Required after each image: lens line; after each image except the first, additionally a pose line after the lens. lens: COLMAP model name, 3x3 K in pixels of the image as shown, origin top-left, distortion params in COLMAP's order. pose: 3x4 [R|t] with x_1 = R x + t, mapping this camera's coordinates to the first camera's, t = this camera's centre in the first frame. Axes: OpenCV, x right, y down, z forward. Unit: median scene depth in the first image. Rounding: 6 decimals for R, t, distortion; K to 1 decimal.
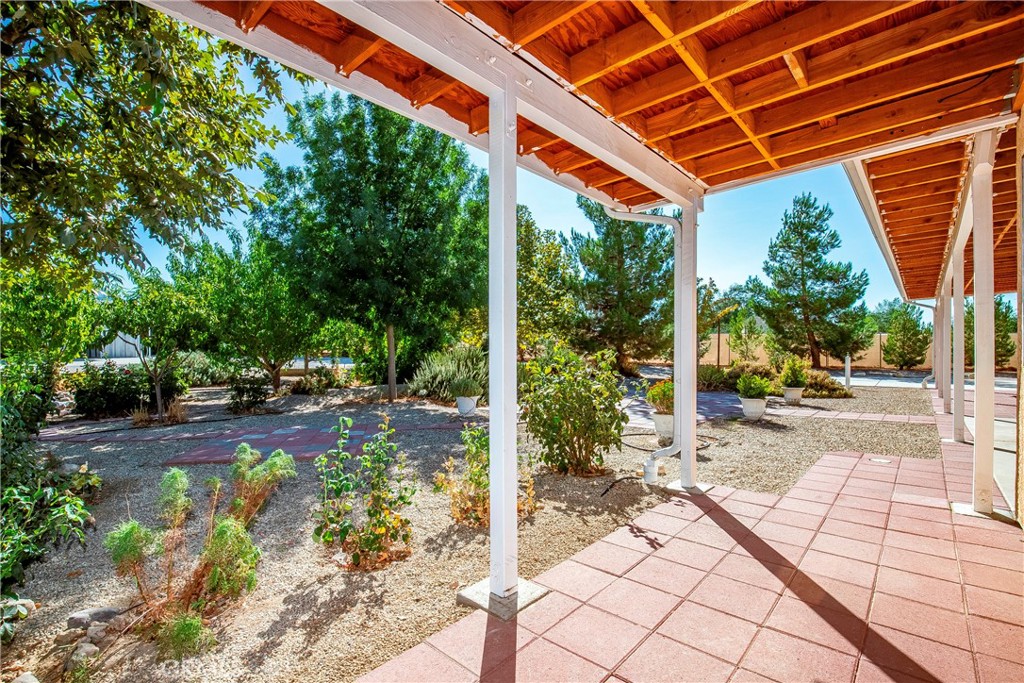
lens RADIAL K [[474.9, 0, 490.5], [0, 474.9, 351.8], [0, 0, 1]] dist [-0.003149, 0.000147]
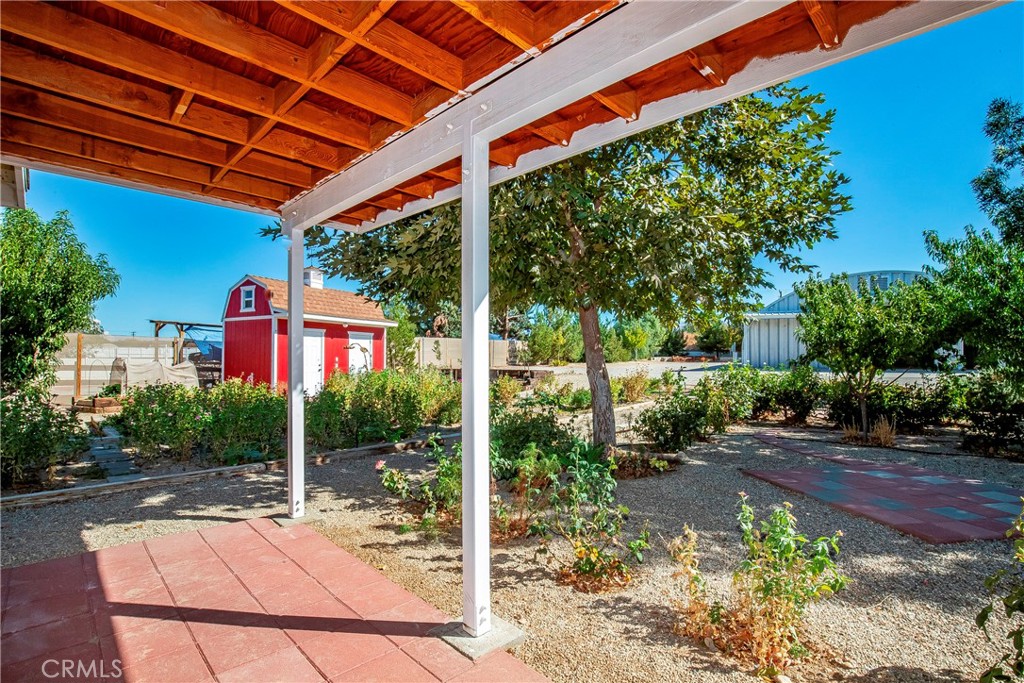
lens RADIAL K [[474.9, 0, 505.0], [0, 474.9, 345.9], [0, 0, 1]] dist [-0.003149, 0.000147]
pose [[-0.028651, -0.026072, -0.999249, 0.944004], [-0.002677, 0.999658, -0.026006, -0.058086], [0.999586, 0.001930, -0.028711, 0.992967]]
